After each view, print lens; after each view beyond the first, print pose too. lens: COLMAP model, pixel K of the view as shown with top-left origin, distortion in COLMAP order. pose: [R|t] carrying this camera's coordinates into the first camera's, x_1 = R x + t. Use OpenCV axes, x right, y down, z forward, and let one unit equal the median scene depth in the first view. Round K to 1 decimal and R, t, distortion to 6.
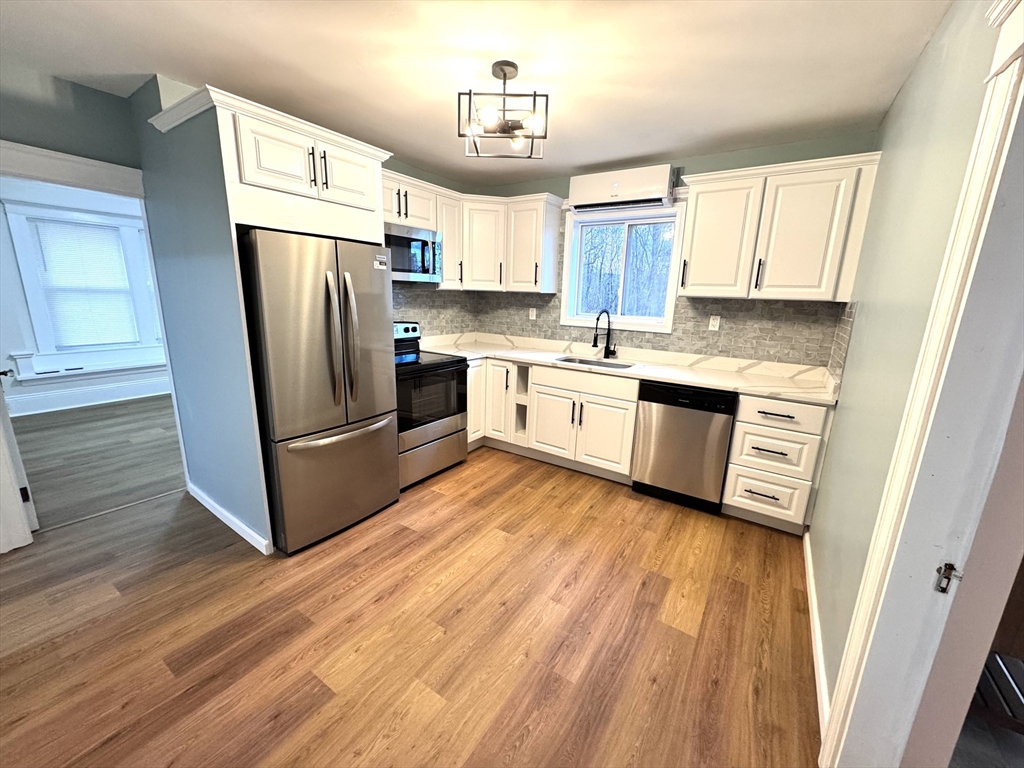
lens RADIAL K [[403.4, 0, 511.6], [0, 403.4, 382.5], [0, 0, 1]] dist [-0.001265, 0.000801]
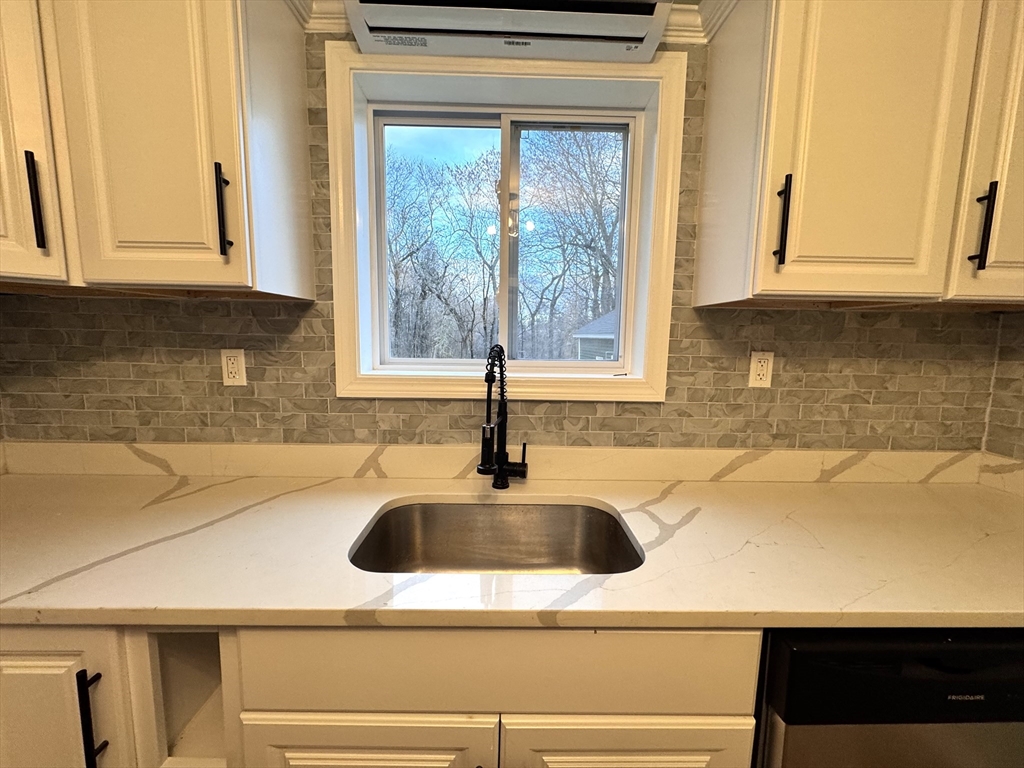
lens RADIAL K [[403.4, 0, 512.3], [0, 403.4, 384.9], [0, 0, 1]] dist [-0.001265, 0.000801]
pose [[0.819425, -0.081696, 0.567334, 0.058946], [0.133825, 0.989704, -0.050772, -0.131866], [-0.557345, 0.117527, 0.821921, 0.732612]]
